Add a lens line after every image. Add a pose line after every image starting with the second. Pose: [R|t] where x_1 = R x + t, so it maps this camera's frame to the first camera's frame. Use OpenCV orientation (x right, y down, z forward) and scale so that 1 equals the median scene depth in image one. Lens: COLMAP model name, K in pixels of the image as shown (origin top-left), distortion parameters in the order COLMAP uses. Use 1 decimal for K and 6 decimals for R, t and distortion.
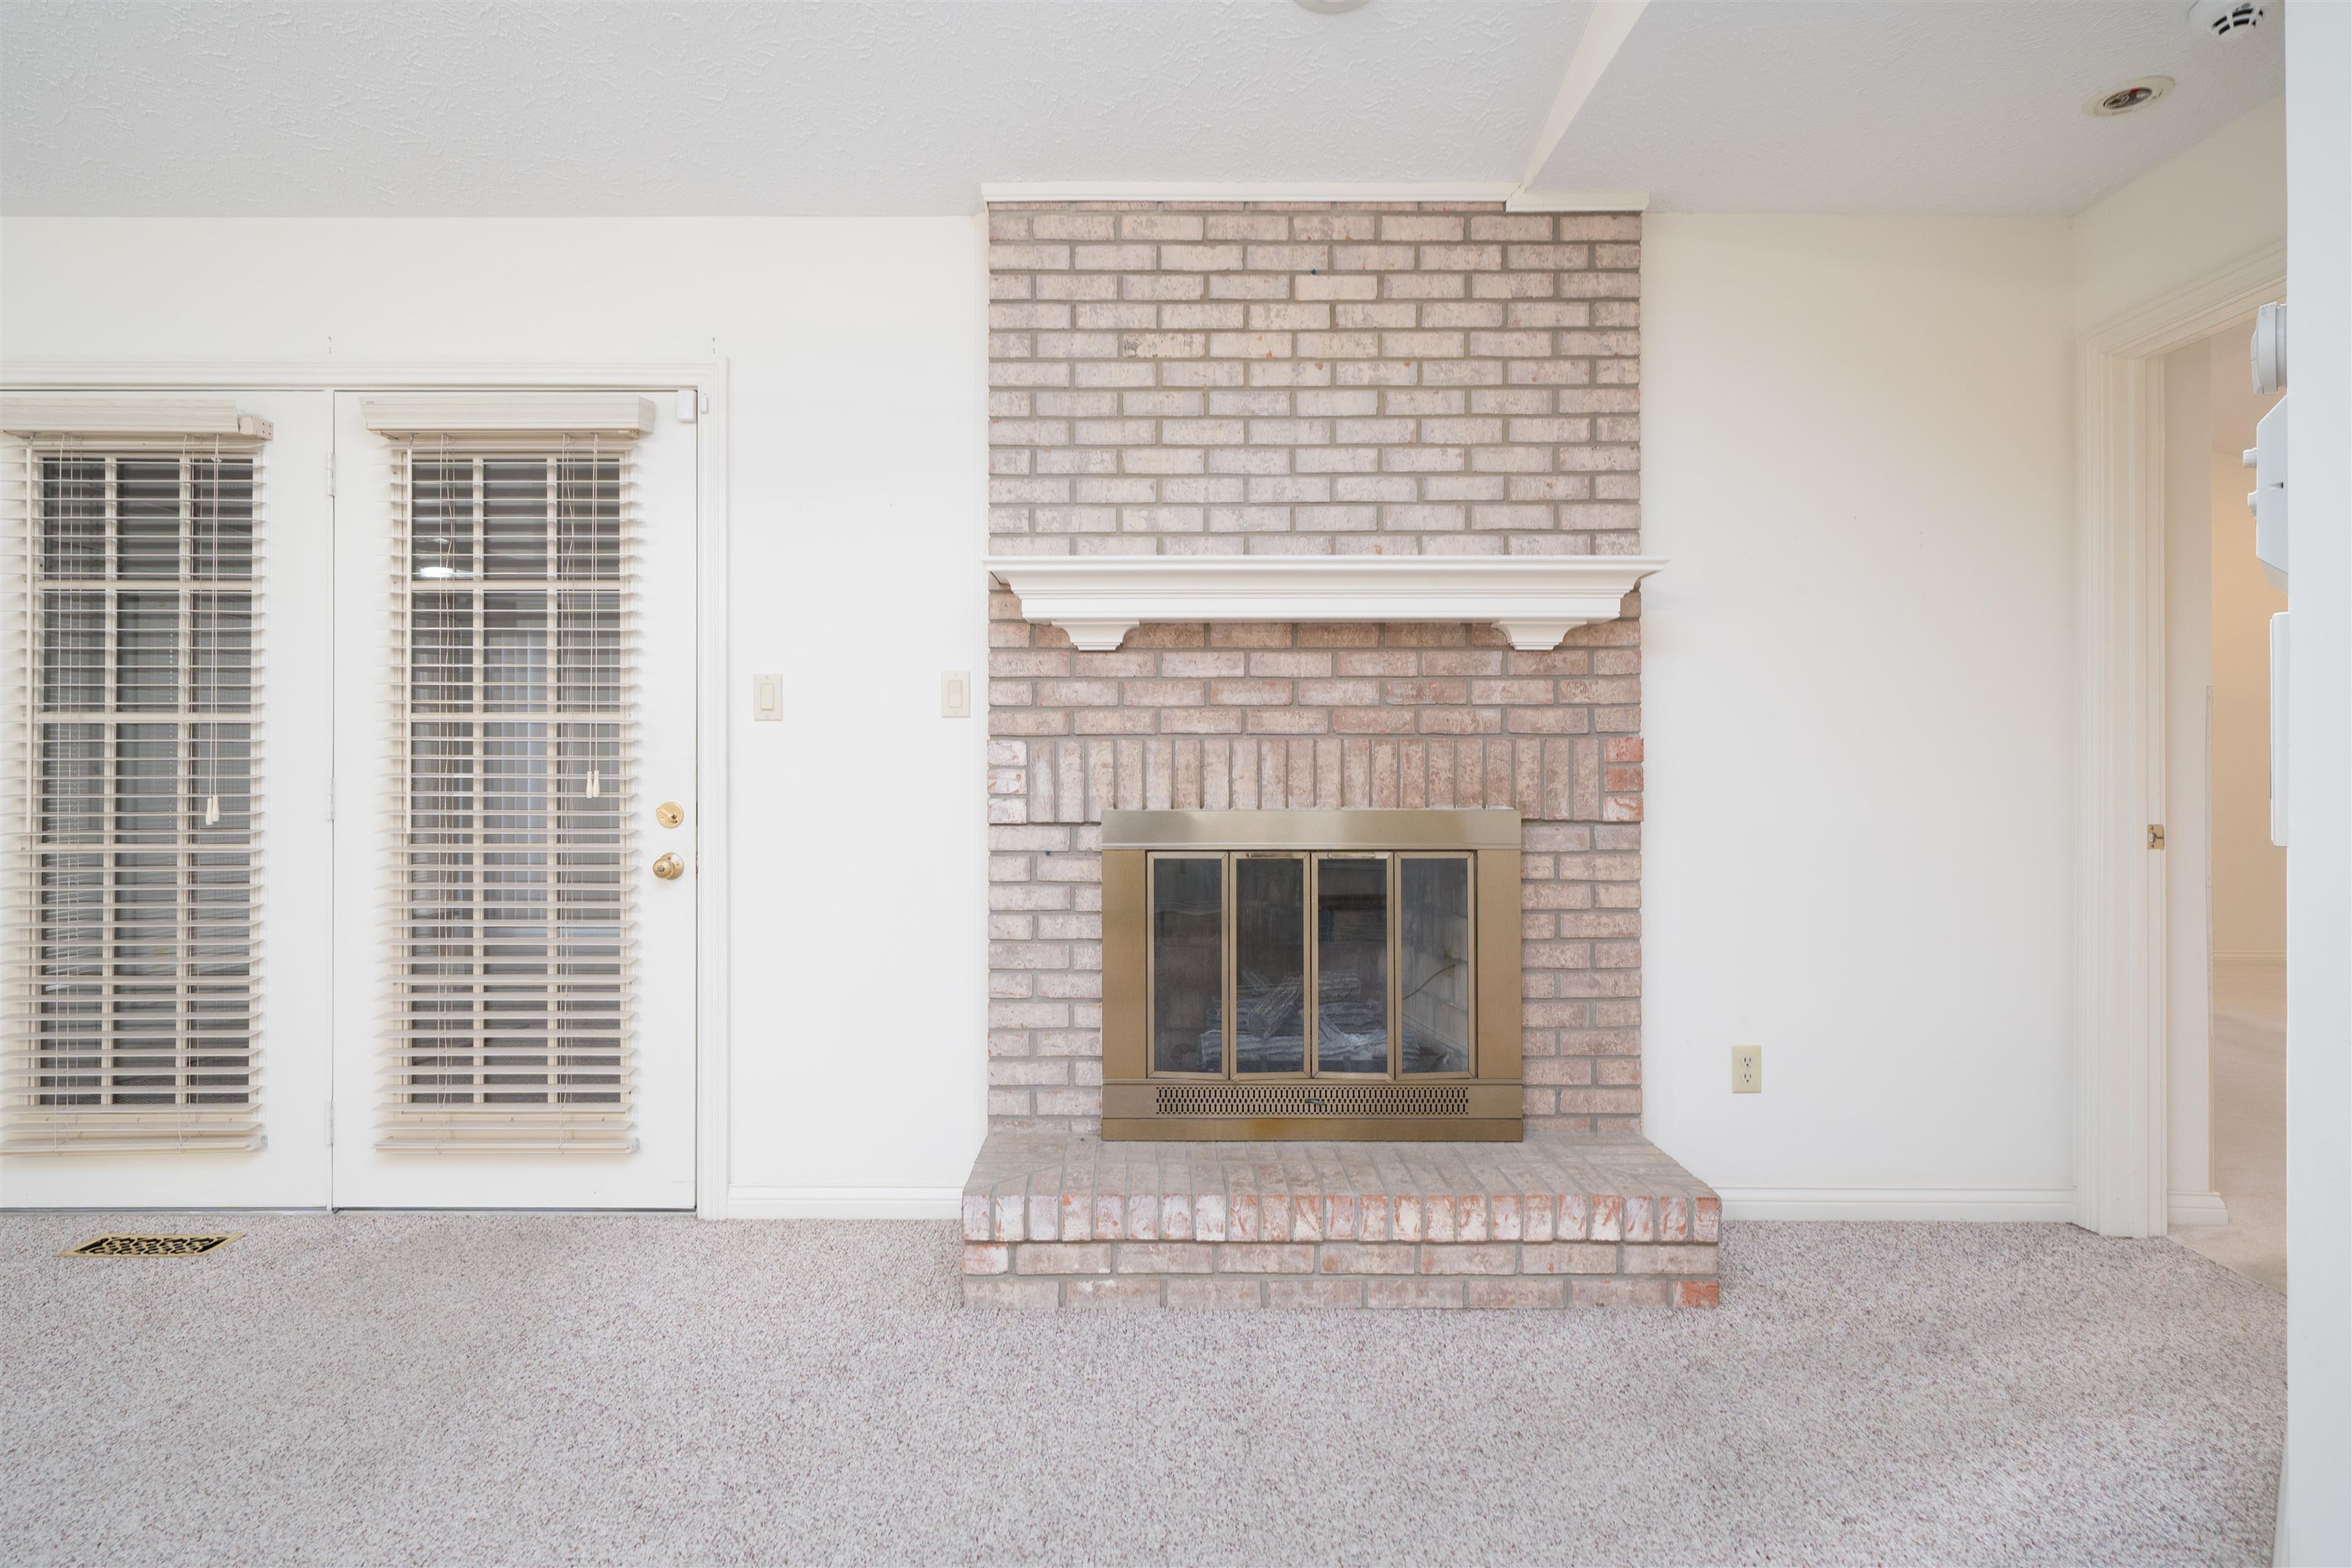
lens RADIAL K [[1148.9, 0, 1165.8], [0, 1148.9, 768.6], [0, 0, 1]] dist [-0.000126, 0.000020]
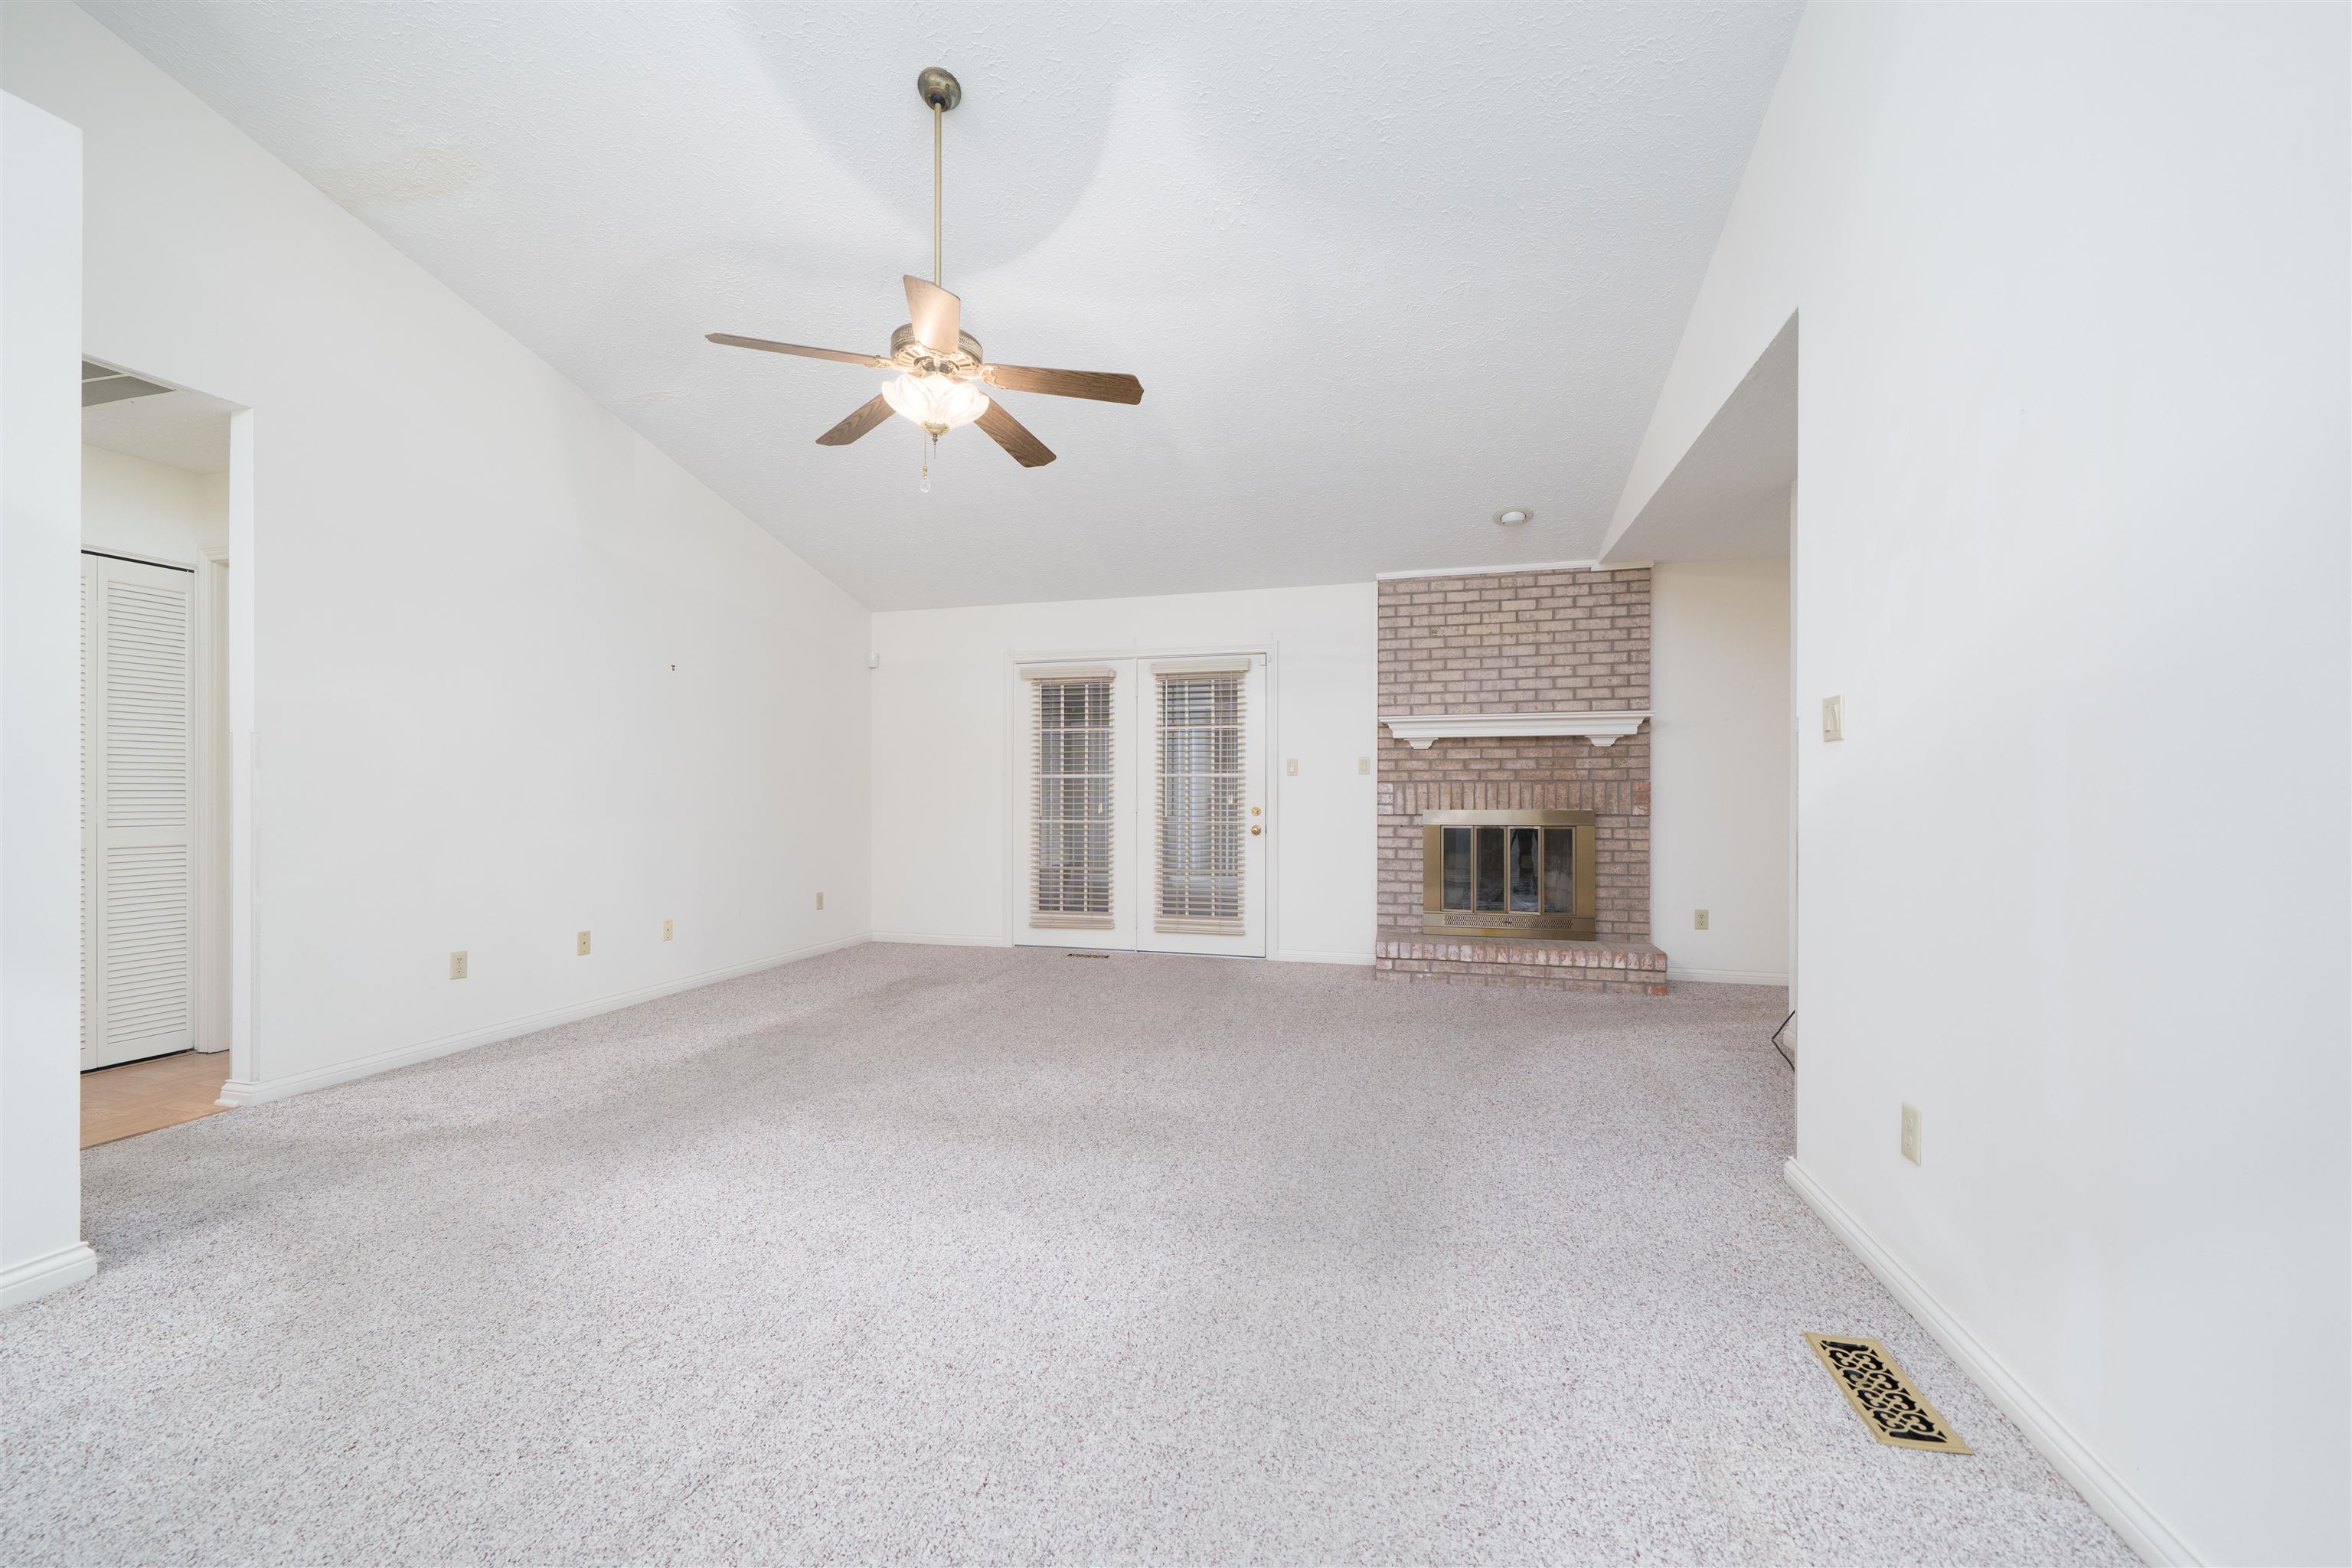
lens RADIAL K [[918.6, 0, 1168.0], [0, 918.6, 797.8], [0, 0, 1]] dist [0.001968, 0.000034]
pose [[0.962774, 0.001341, -0.270306, -0.048607], [-0.000256, 0.999992, 0.004049, 0.000317], [0.270309, -0.003829, 0.962766, -1.174830]]
